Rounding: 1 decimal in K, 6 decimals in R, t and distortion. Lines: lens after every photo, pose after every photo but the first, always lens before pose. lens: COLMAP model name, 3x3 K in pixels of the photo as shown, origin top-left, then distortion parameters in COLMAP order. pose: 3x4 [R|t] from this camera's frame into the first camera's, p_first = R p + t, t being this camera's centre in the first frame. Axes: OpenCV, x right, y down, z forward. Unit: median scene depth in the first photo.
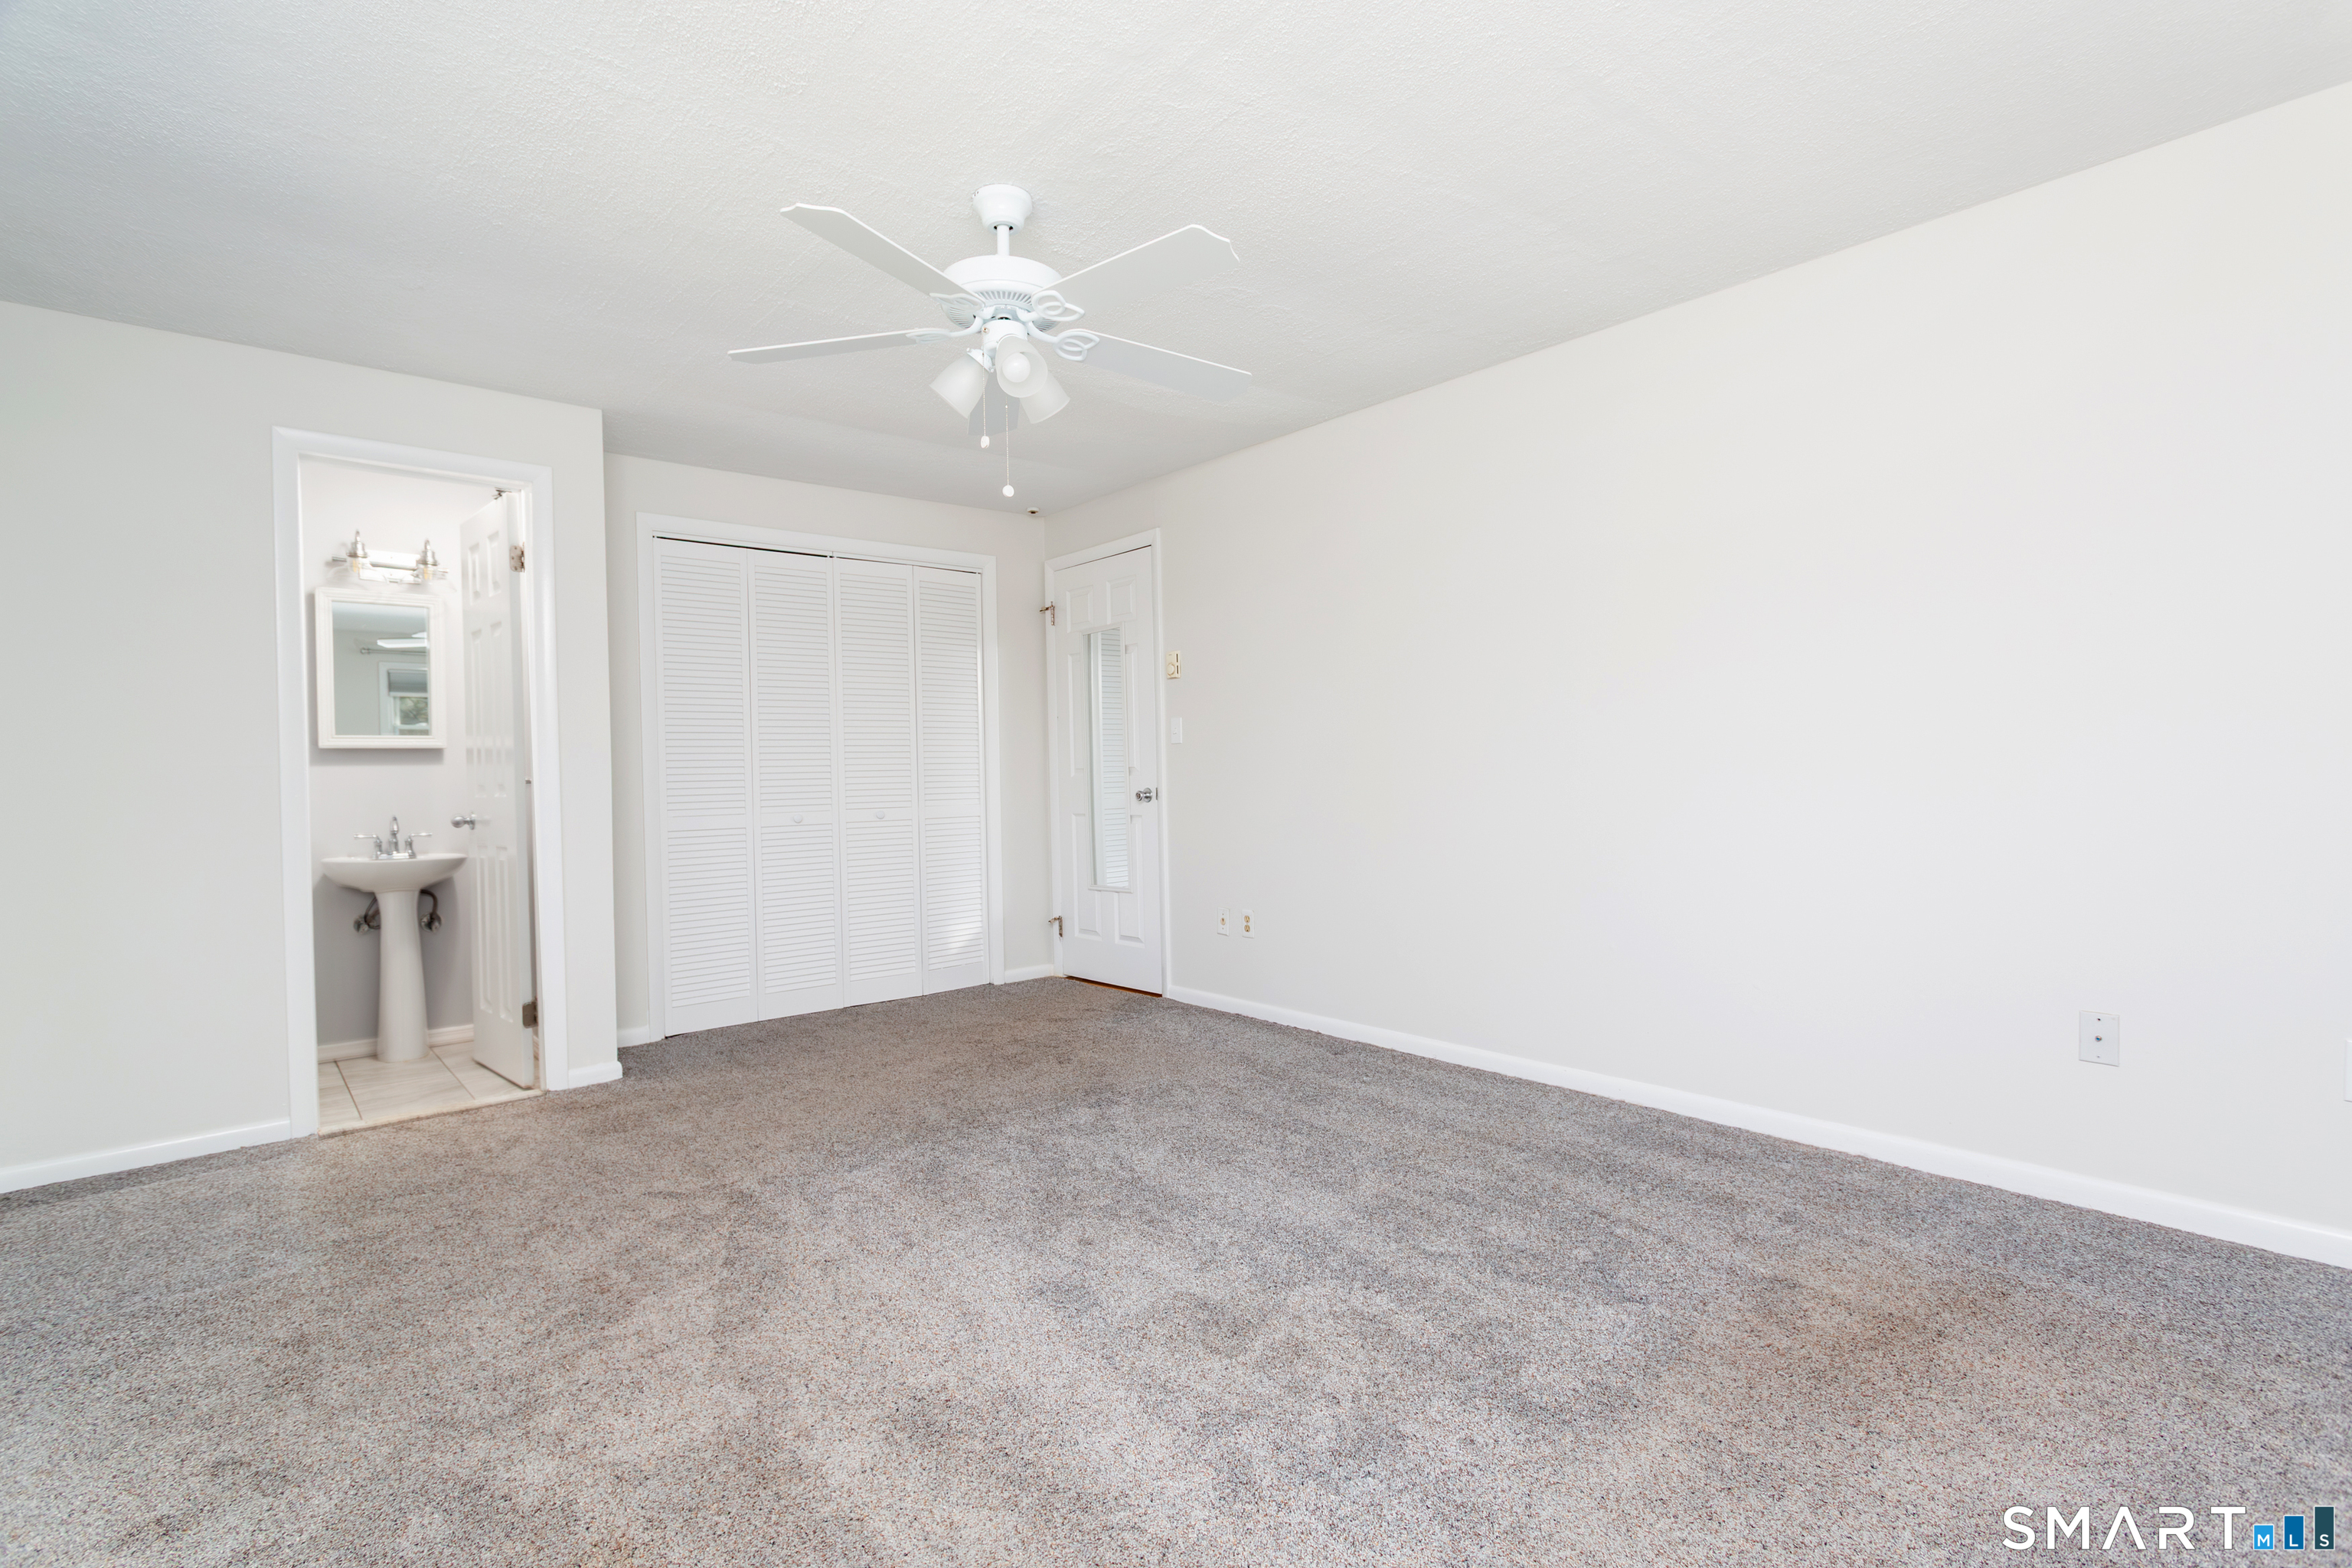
lens RADIAL K [[1102.4, 0, 1177.9], [0, 1102.4, 778.9], [0, 0, 1]] dist [0.012335, 0.002859]
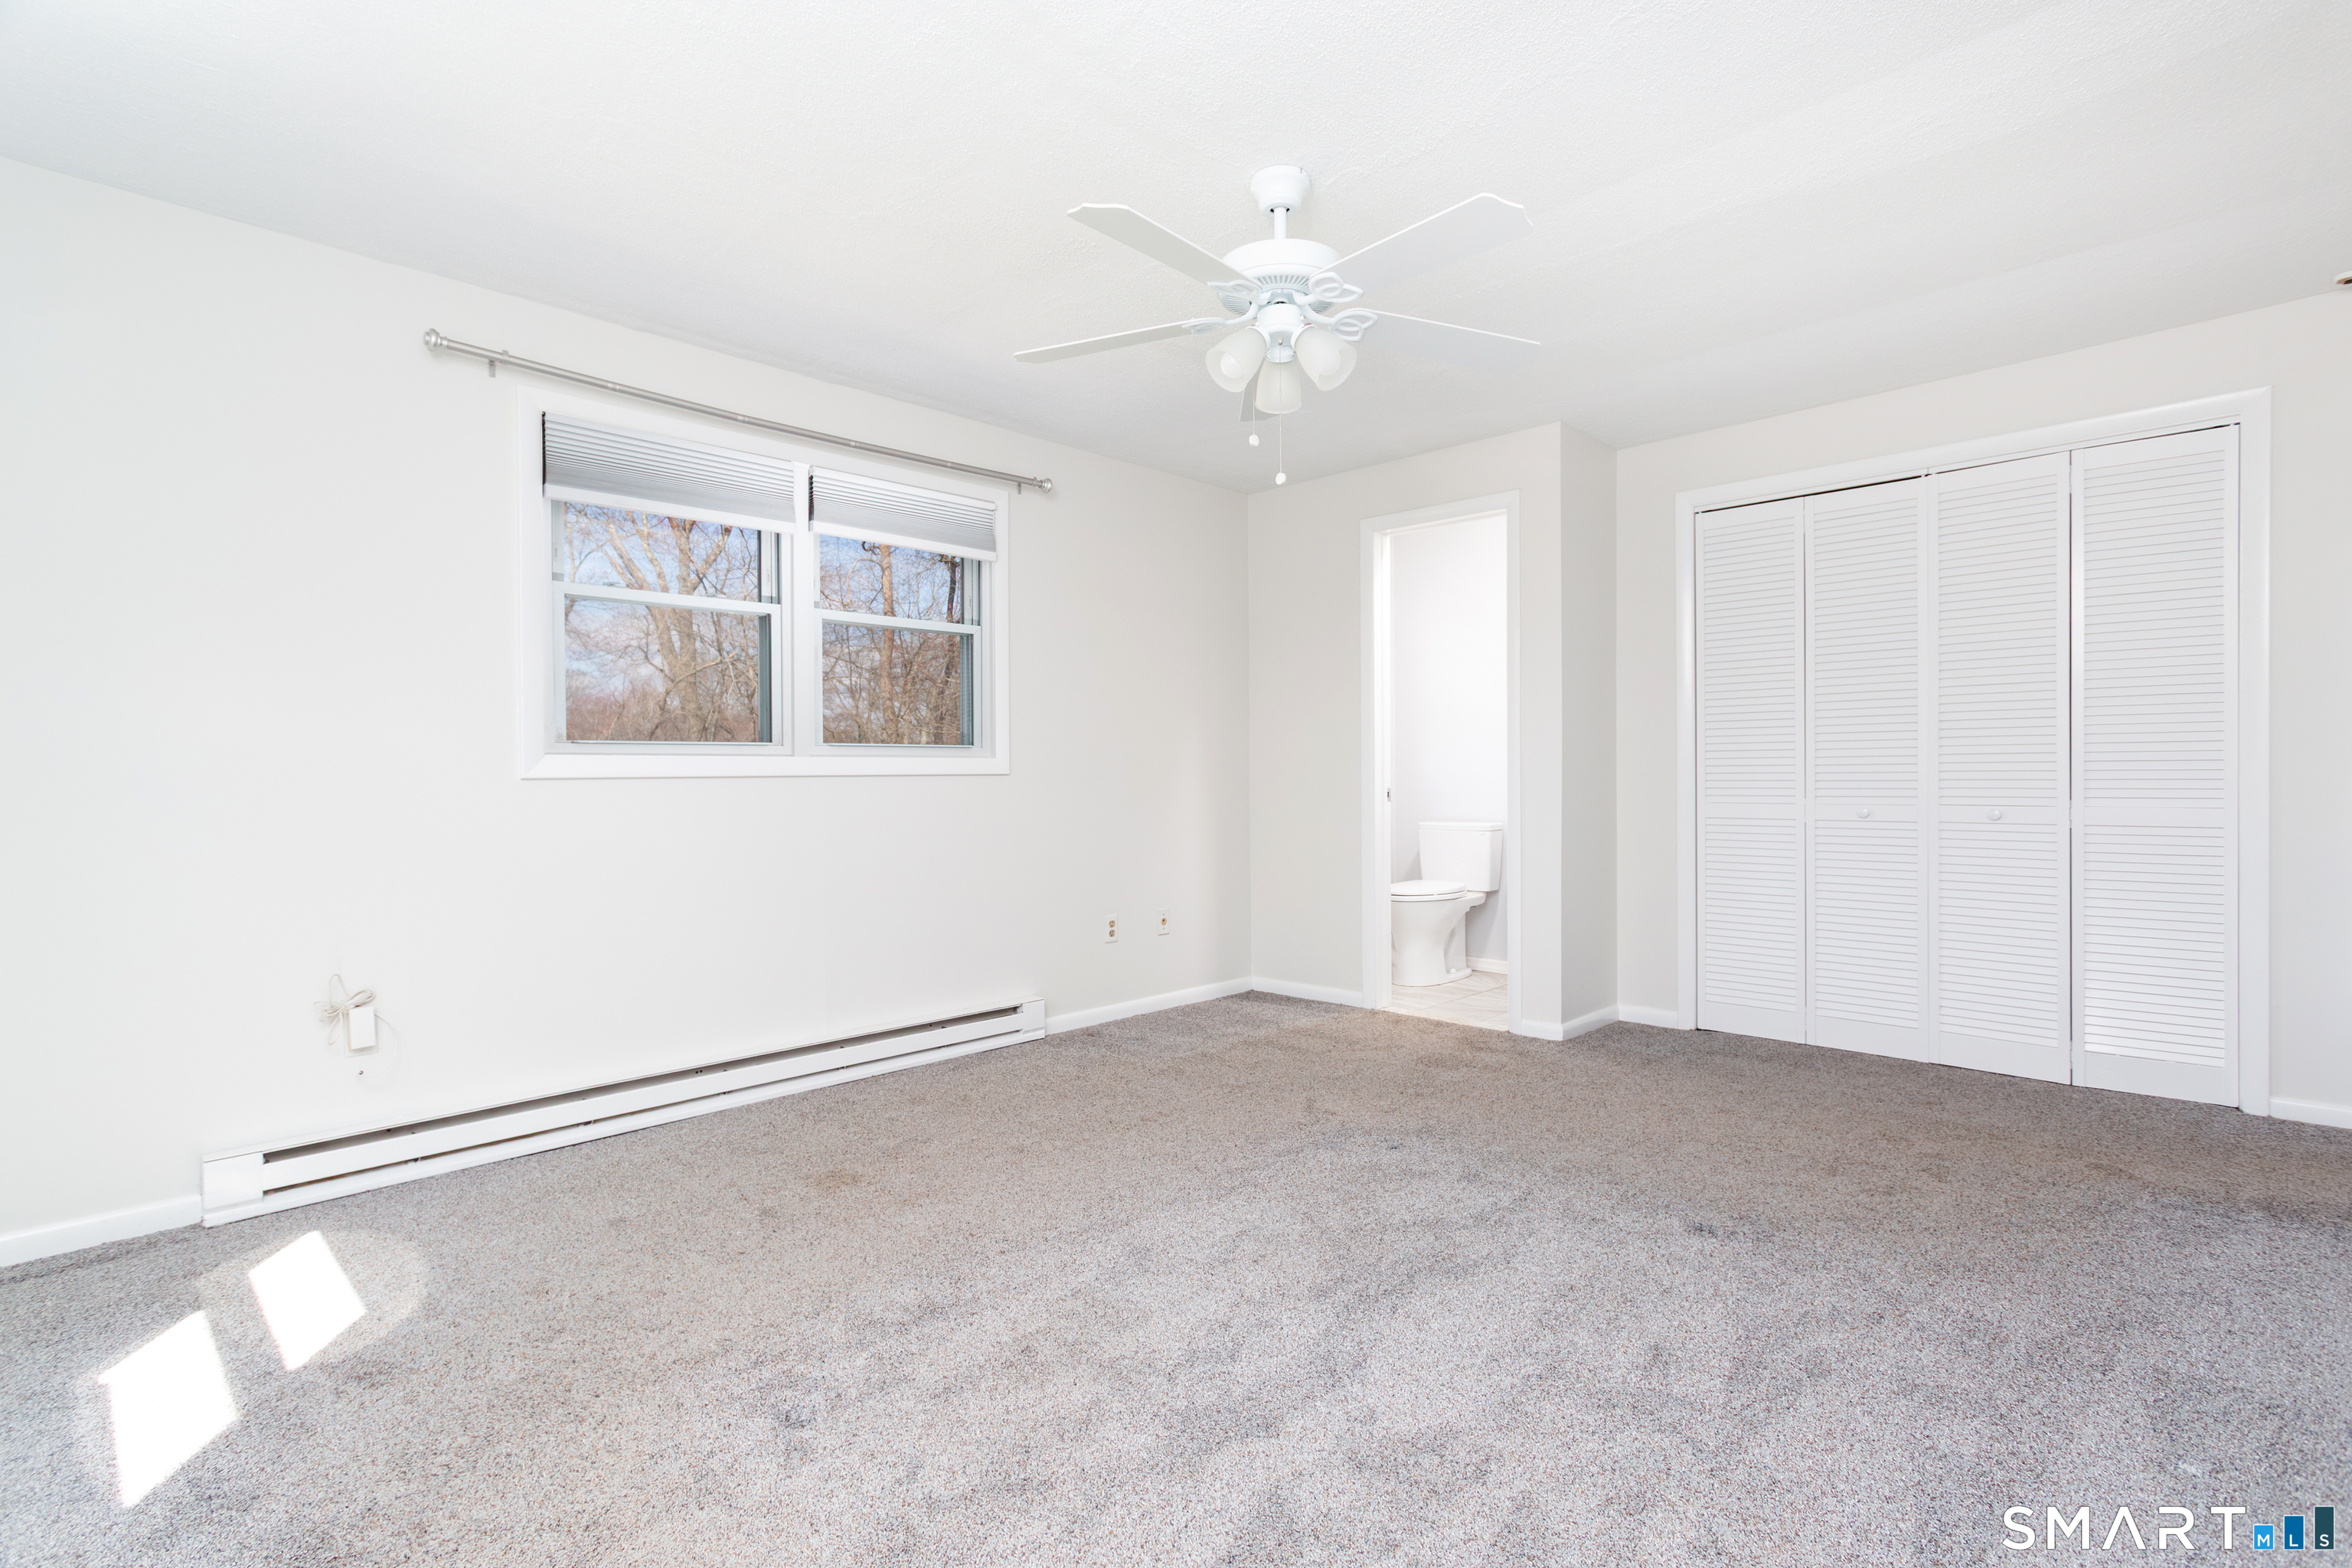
lens RADIAL K [[1102.4, 0, 1167.9], [0, 1102.4, 784.1], [0, 0, 1]] dist [0.012335, 0.002859]
pose [[0.096740, 0.030509, -0.994842, 0.801287], [0.000841, 0.999527, 0.030734, -0.020909], [0.995309, -0.003810, 0.096669, 0.782649]]
